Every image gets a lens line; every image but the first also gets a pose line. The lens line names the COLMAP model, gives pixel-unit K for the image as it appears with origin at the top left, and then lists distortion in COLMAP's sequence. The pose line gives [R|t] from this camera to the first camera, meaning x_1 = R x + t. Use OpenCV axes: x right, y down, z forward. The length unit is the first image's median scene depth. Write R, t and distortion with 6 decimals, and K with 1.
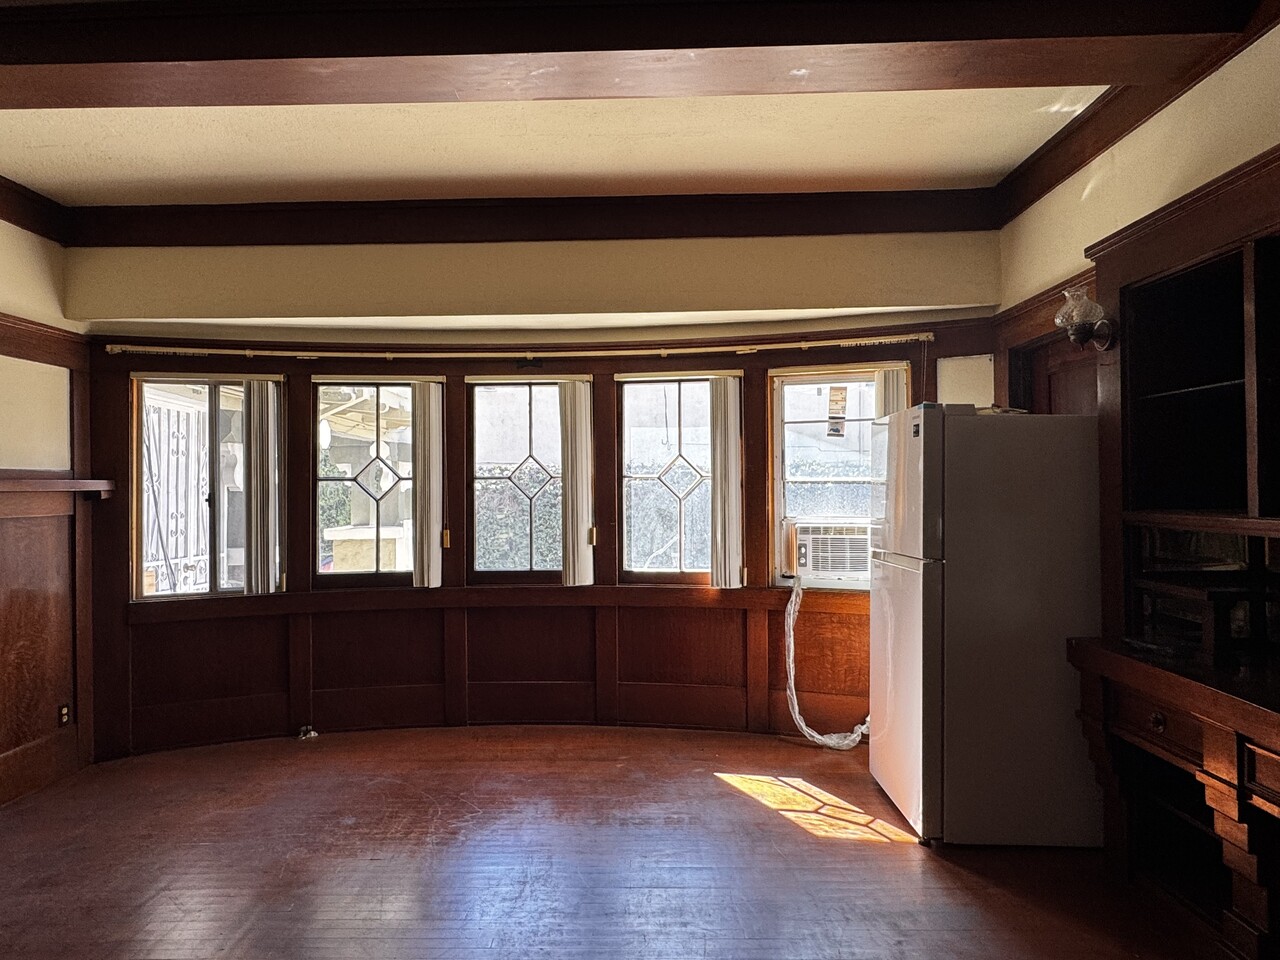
lens RADIAL K [[797.9, 0, 623.1], [0, 797.9, 480.2], [0, 0, 1]] dist [-0.002105, 0.013944]
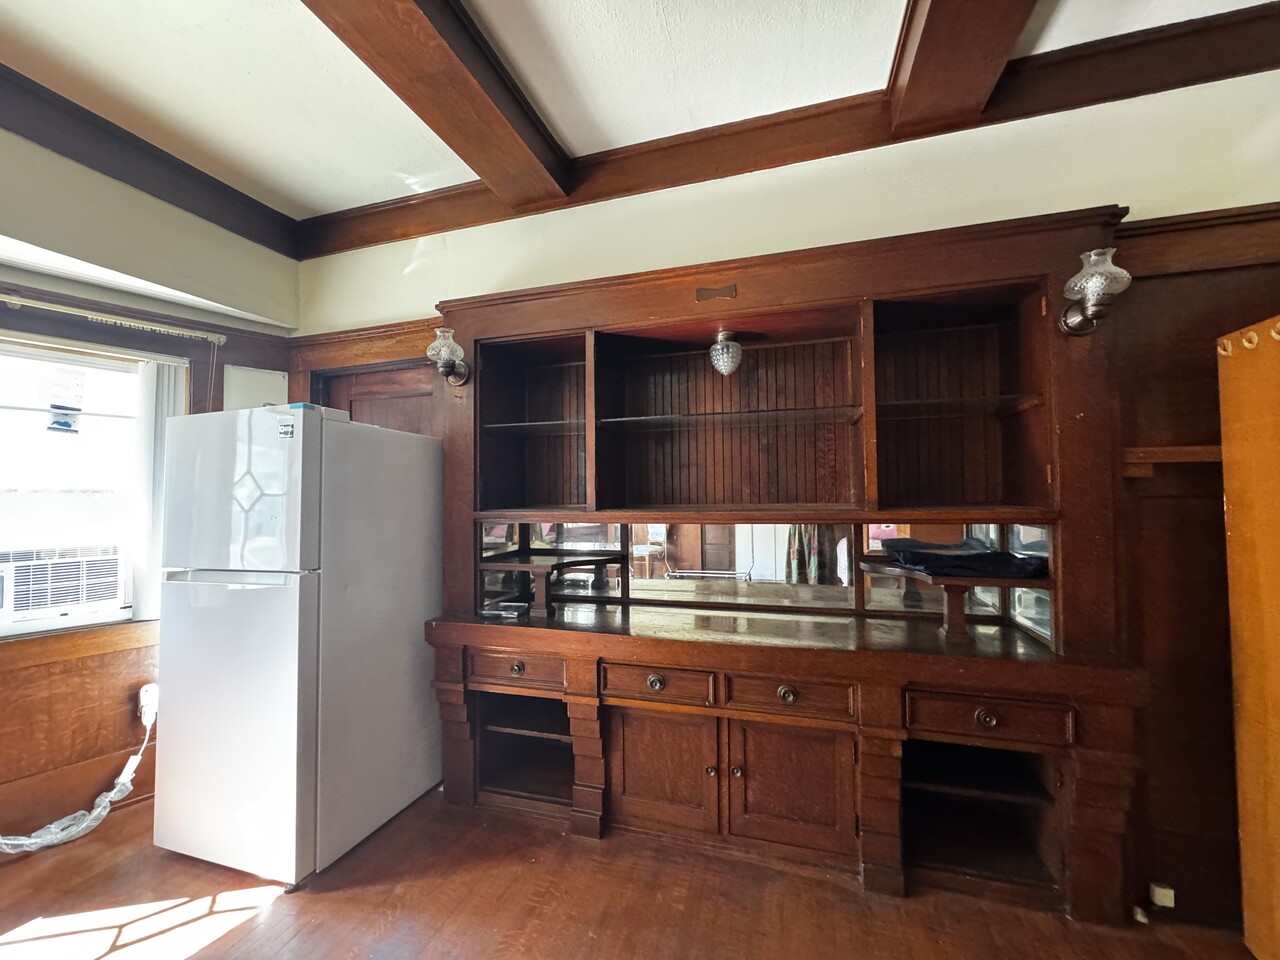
lens RADIAL K [[510.2, 0, 641.6], [0, 510.2, 477.9], [0, 0, 1]] dist [-0.005504, 0.000518]
pose [[0.266783, 0.038067, 0.963005, -0.058812], [0.001105, 0.999207, -0.039804, 0.010620], [-0.963756, 0.011683, 0.266530, 0.325518]]
